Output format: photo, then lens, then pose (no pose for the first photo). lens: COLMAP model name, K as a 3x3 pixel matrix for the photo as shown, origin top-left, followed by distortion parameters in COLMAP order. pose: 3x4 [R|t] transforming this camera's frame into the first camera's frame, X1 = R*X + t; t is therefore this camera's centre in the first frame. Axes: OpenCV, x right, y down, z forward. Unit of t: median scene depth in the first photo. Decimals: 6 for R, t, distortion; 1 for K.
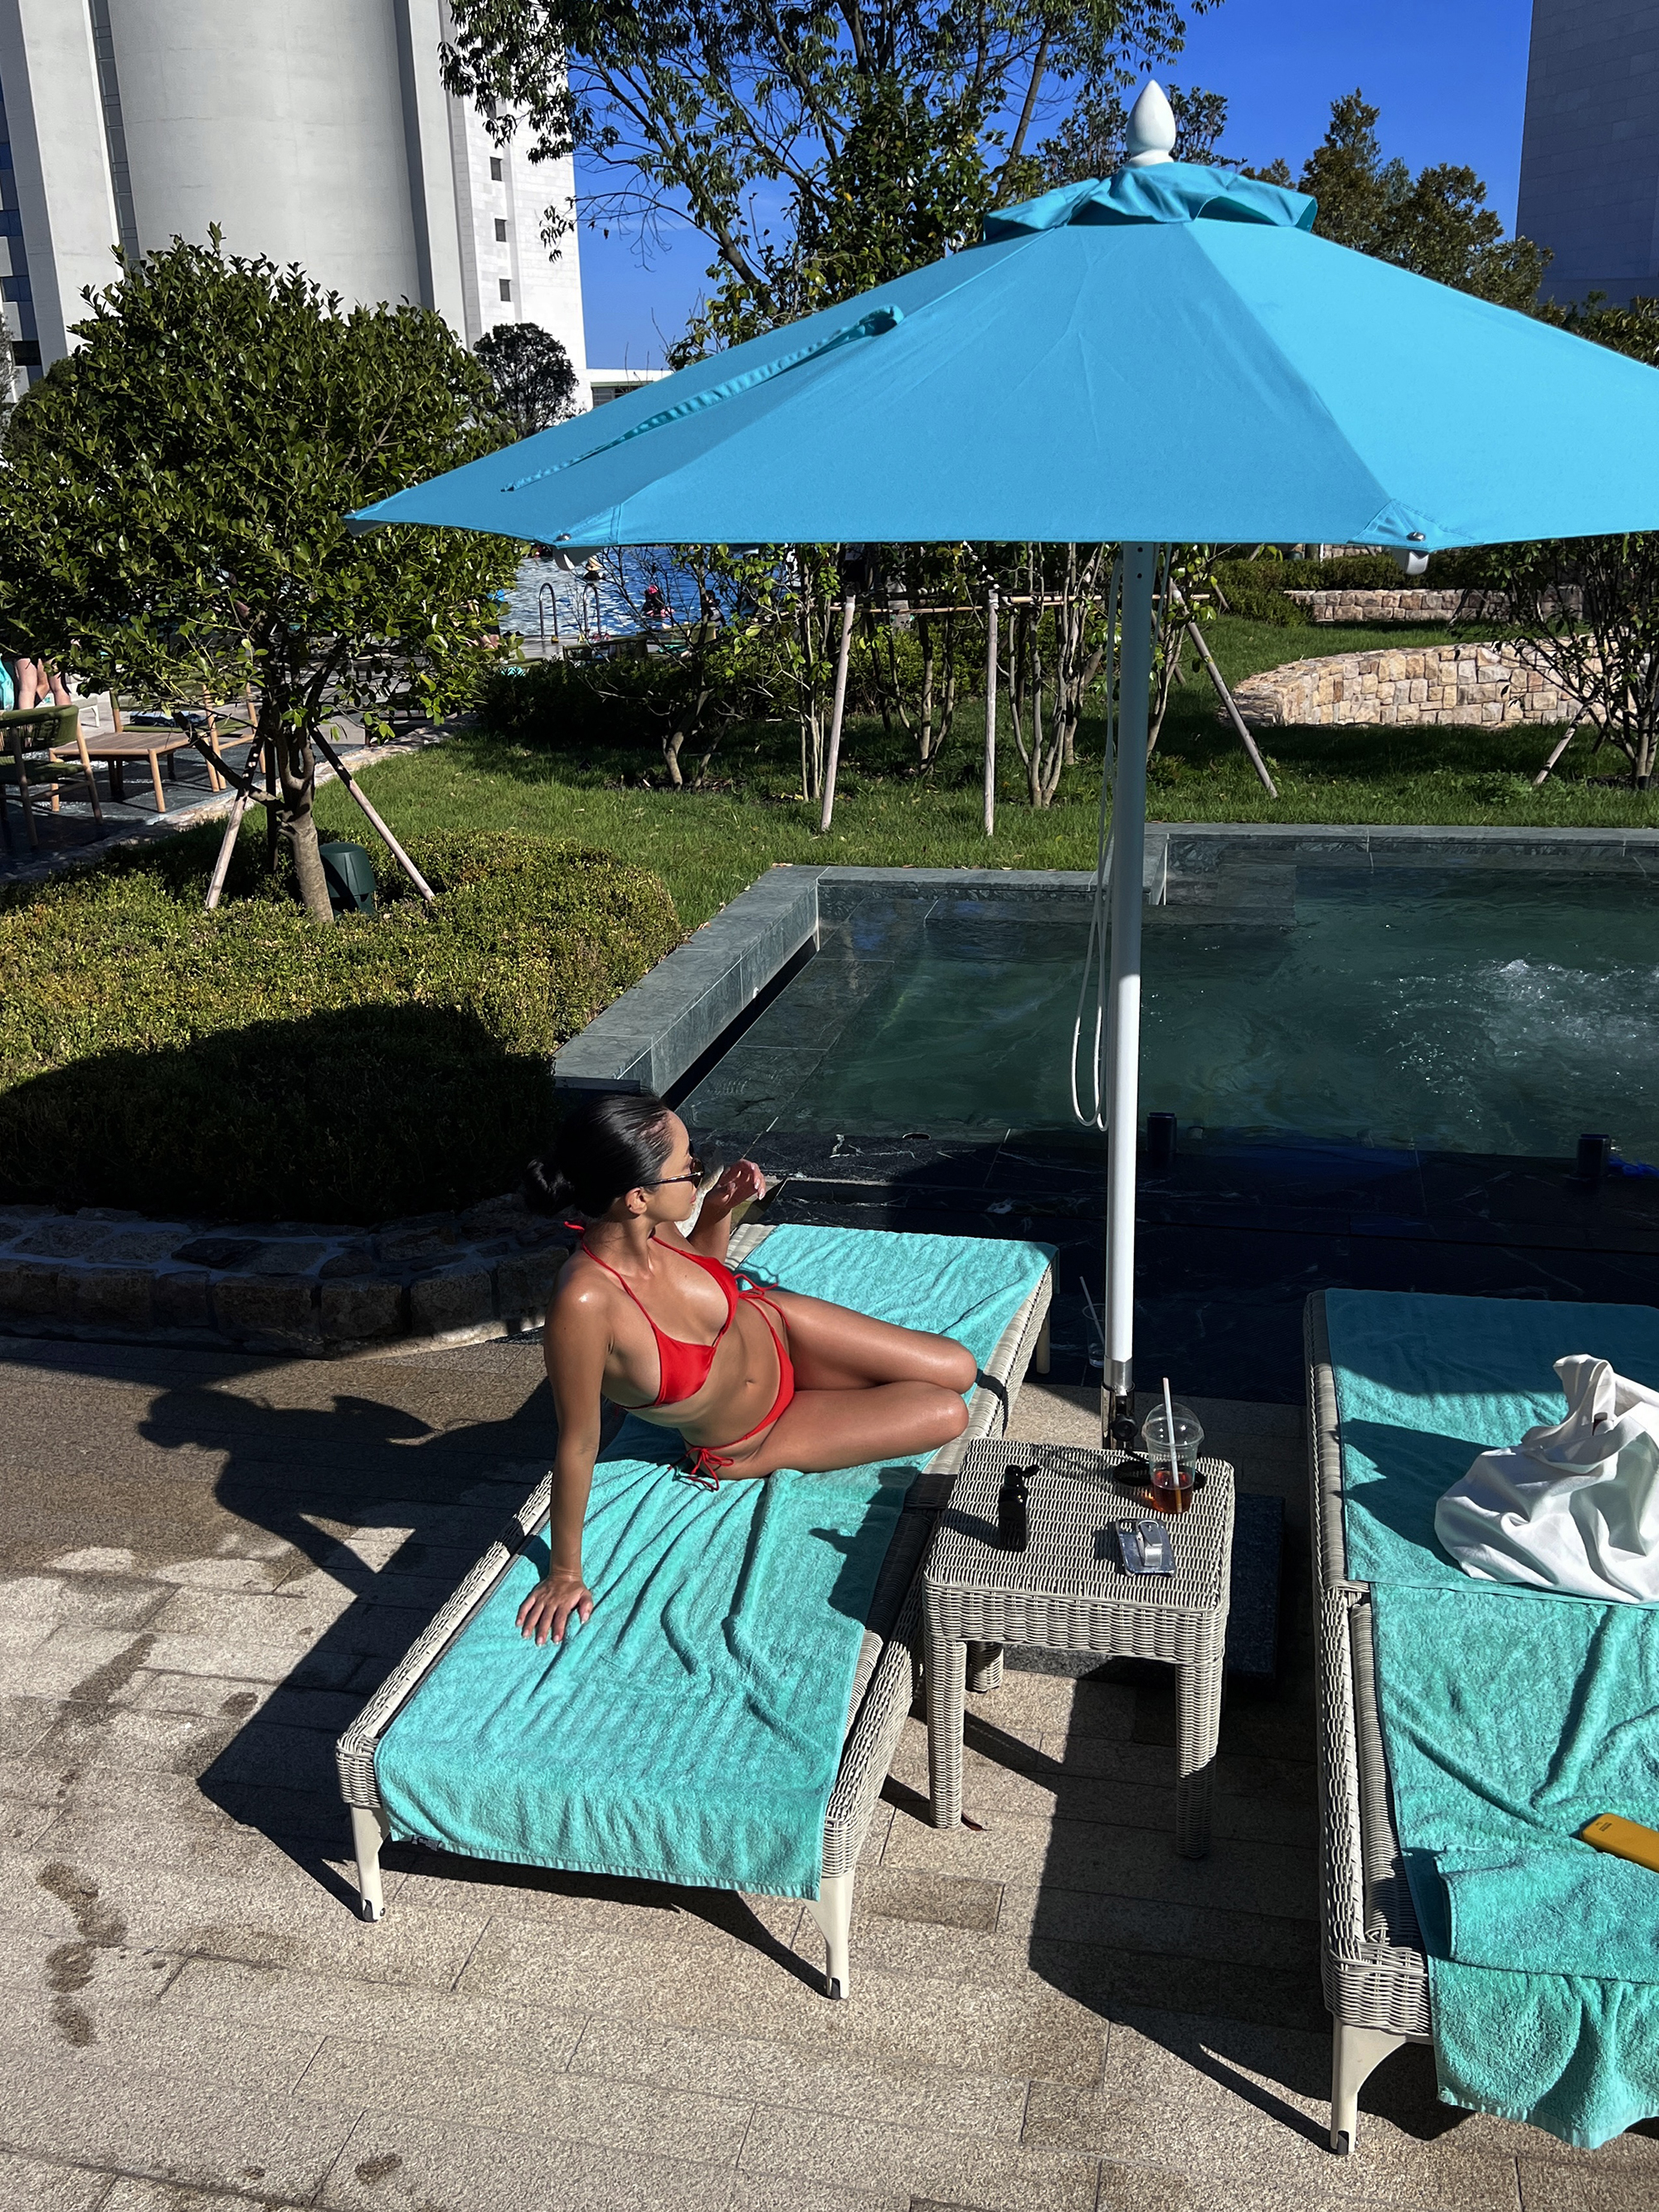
lens RADIAL K [[2082.7, 0, 829.5], [0, 2082.7, 1106.0], [0, 0, 1]] dist [0.064830, -0.098427]
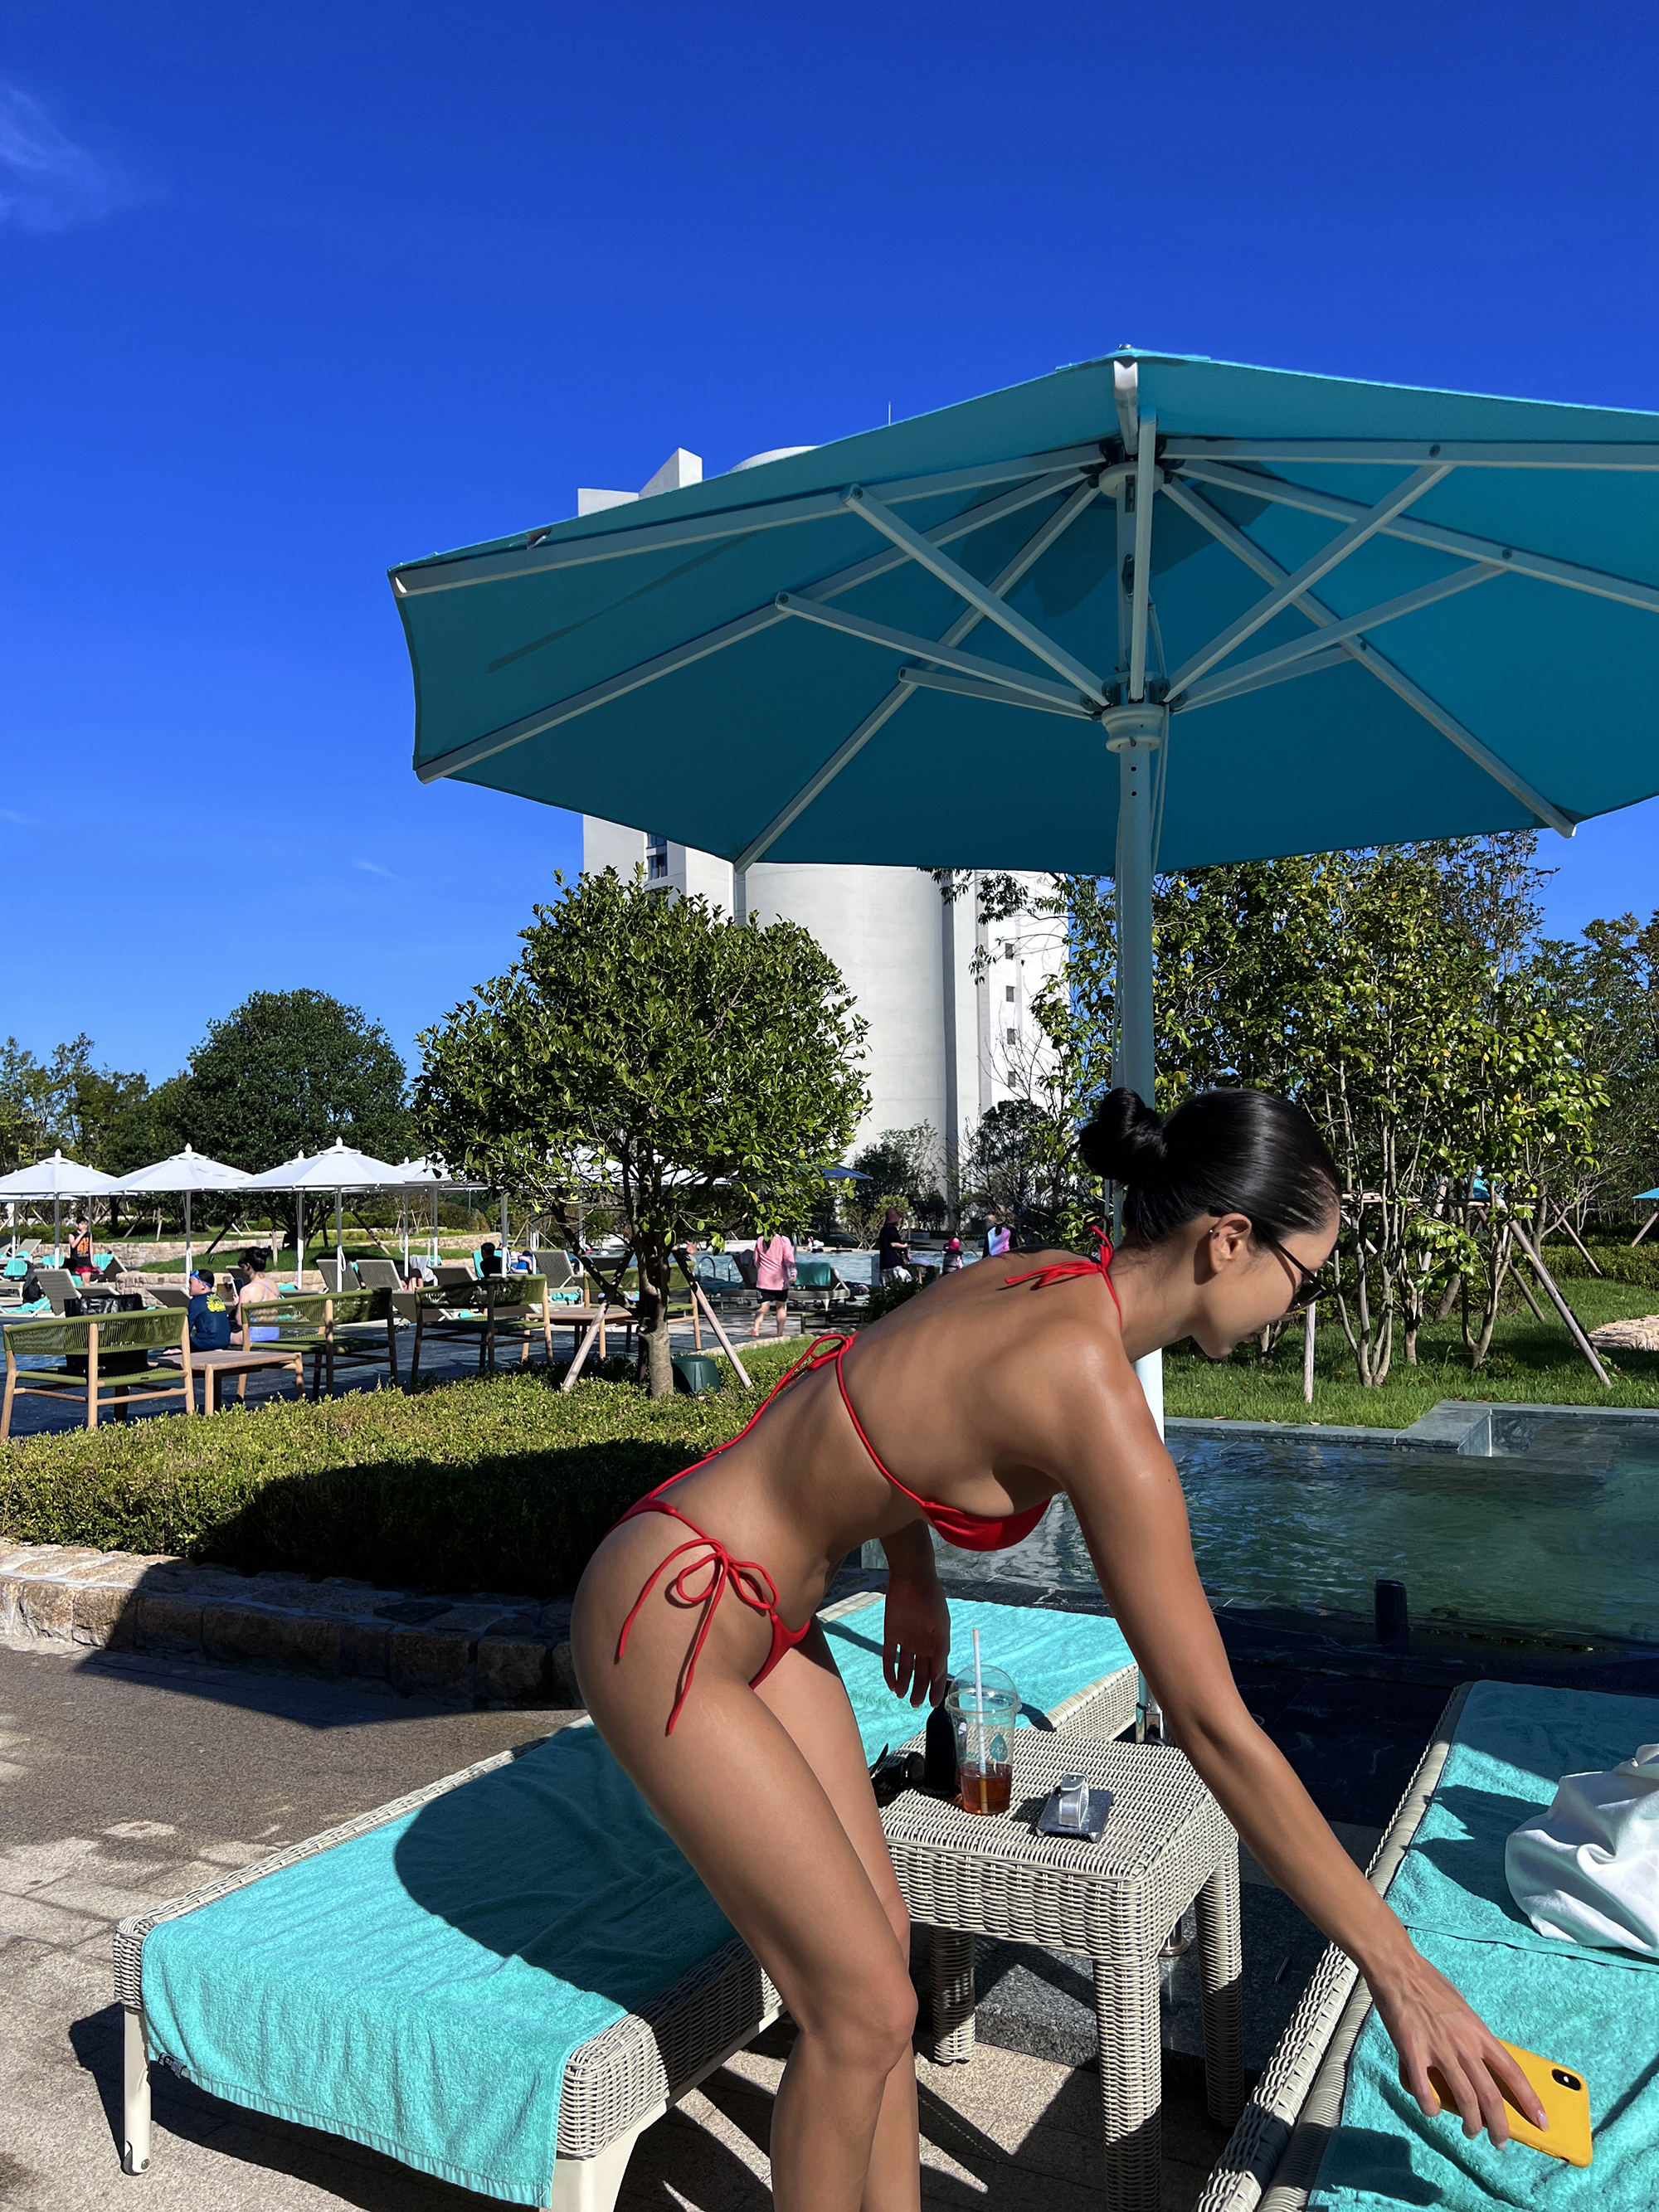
lens RADIAL K [[1739.2, 0, 791.3], [0, 1739.2, 1086.5], [0, 0, 1]] dist [0.064672, -0.083861]
pose [[0.961101, -0.005058, -0.276149, 0.193536], [-0.096903, 0.930100, -0.354294, 0.165769], [0.258638, 0.367272, 0.893430, 0.224219]]
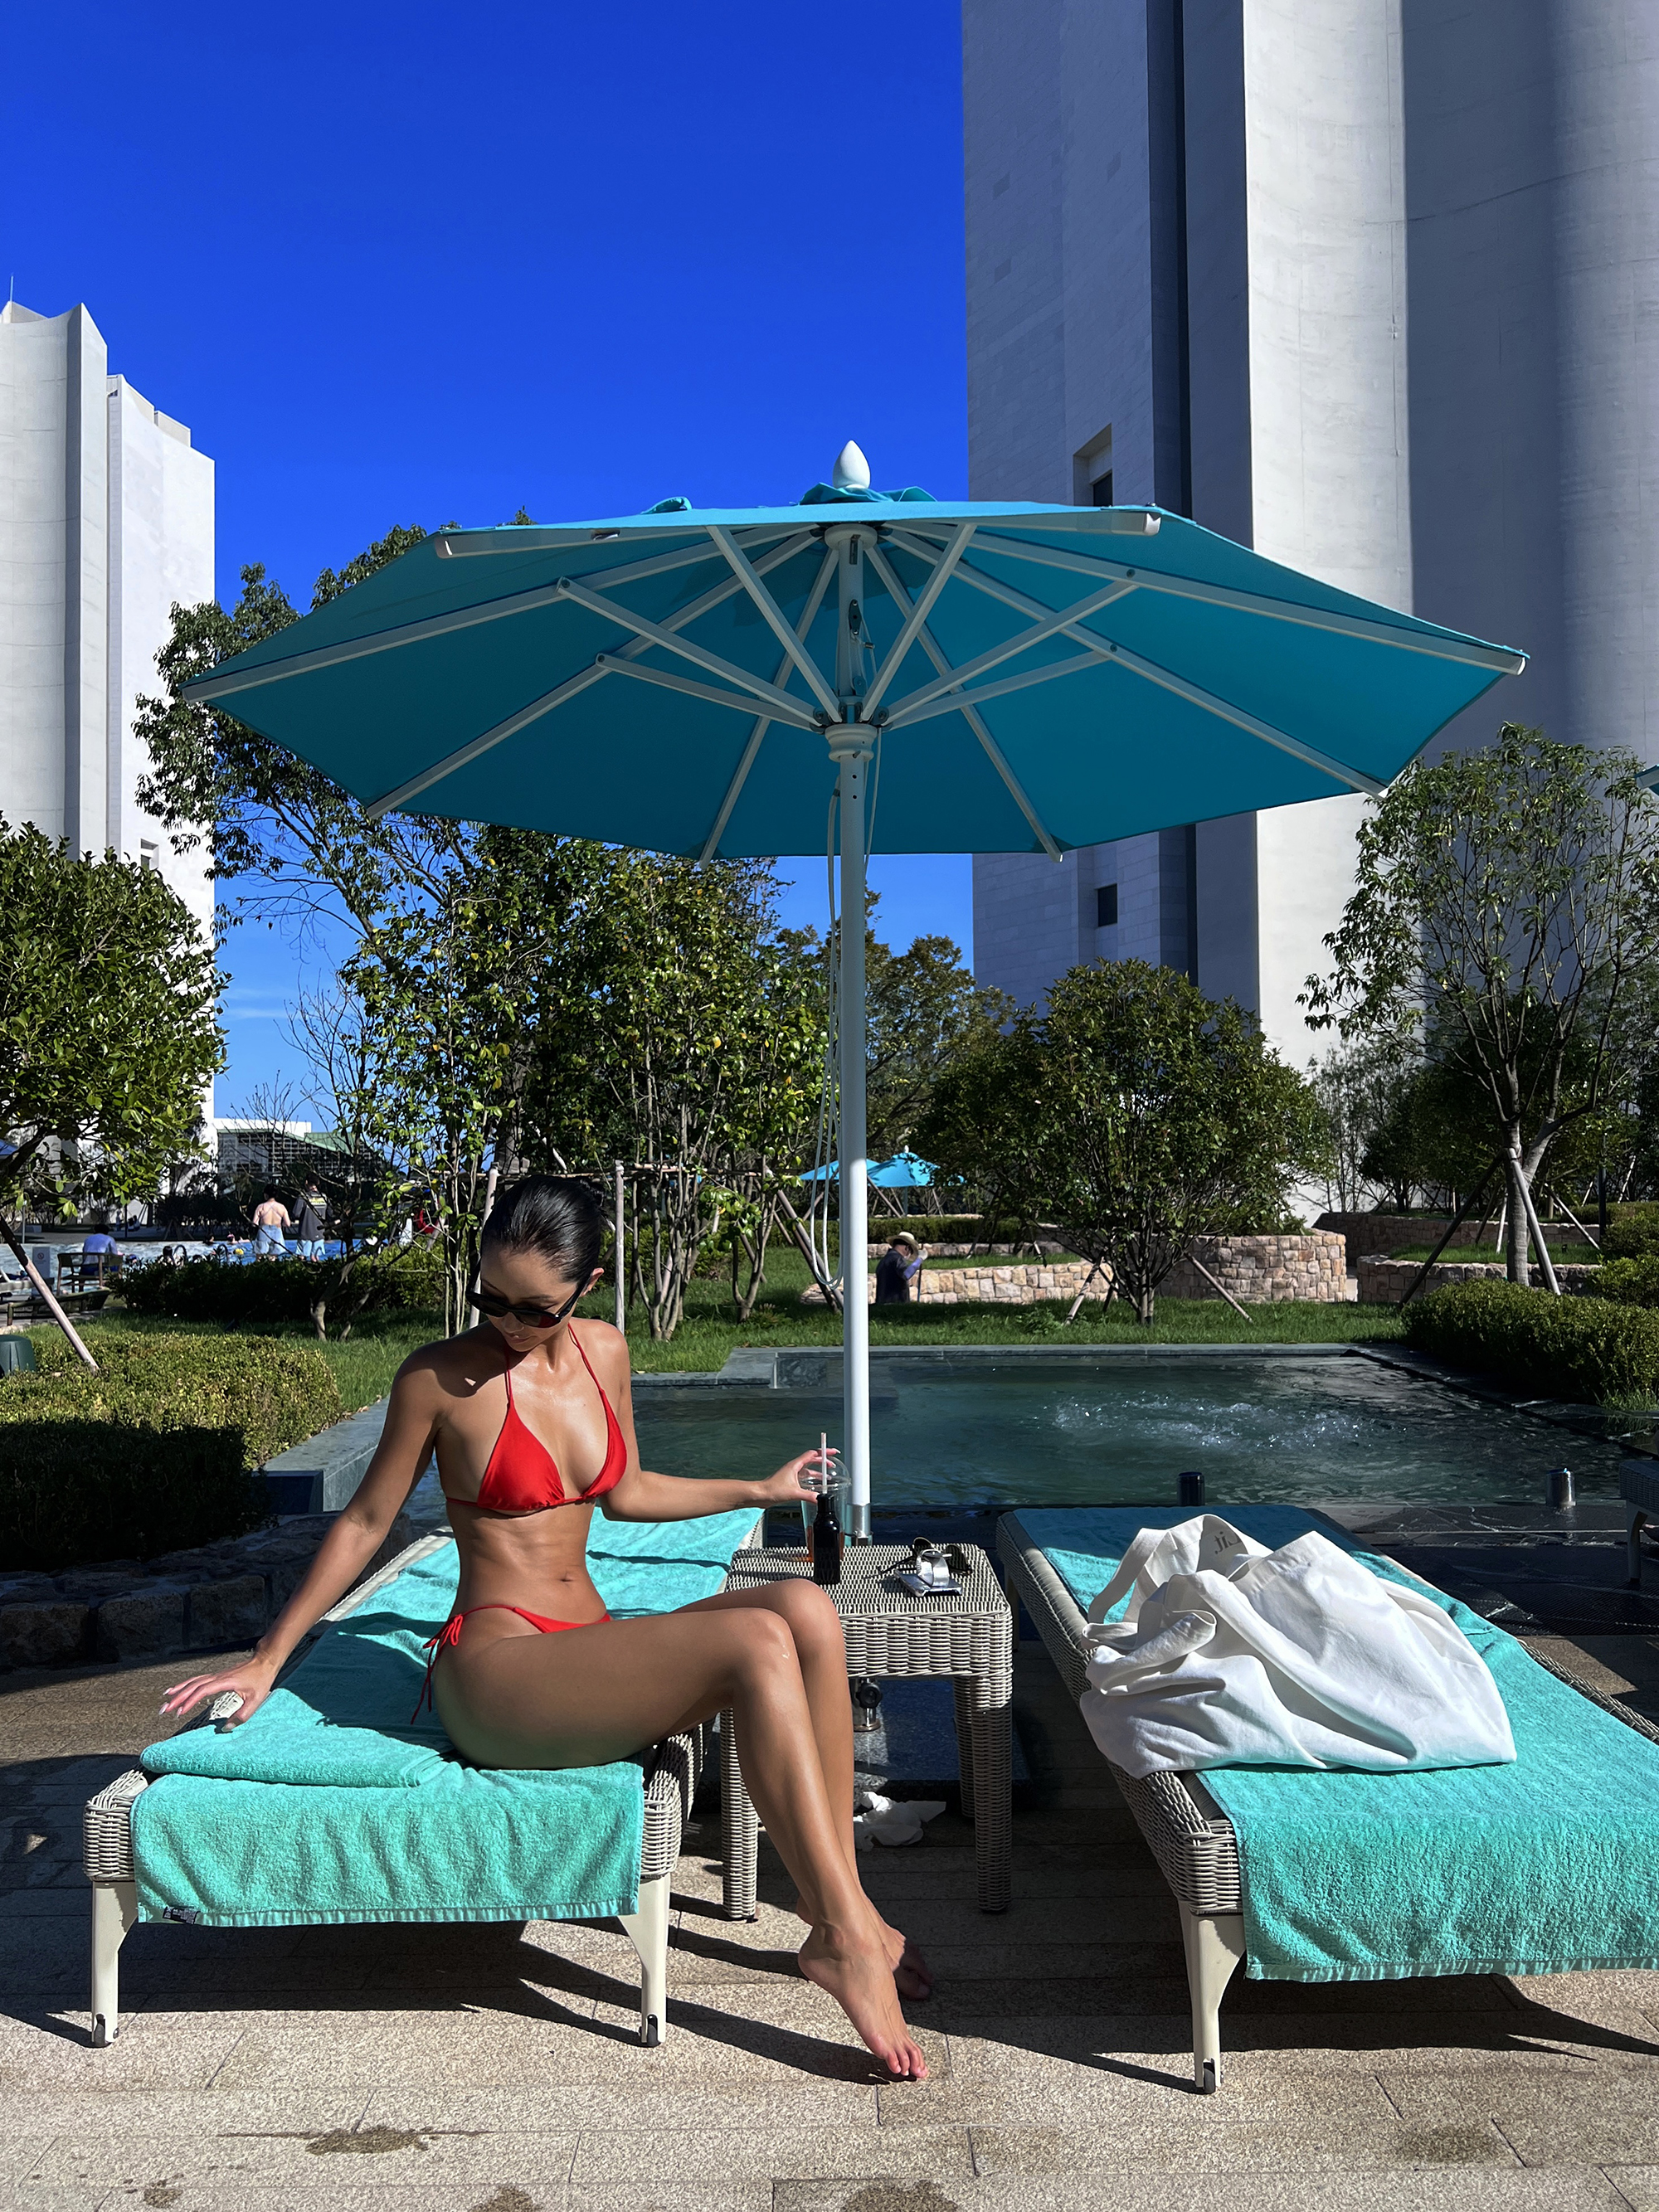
lens RADIAL K [[1804.2, 0, 855.6], [0, 1804.2, 1098.6], [0, 0, 1]] dist [0.067252, -0.093946]
pose [[0.972631, 0.026243, 0.230868, -0.080606], [0.057885, 0.934908, -0.350136, 0.247227], [-0.225029, 0.353917, 0.907802, 0.084801]]
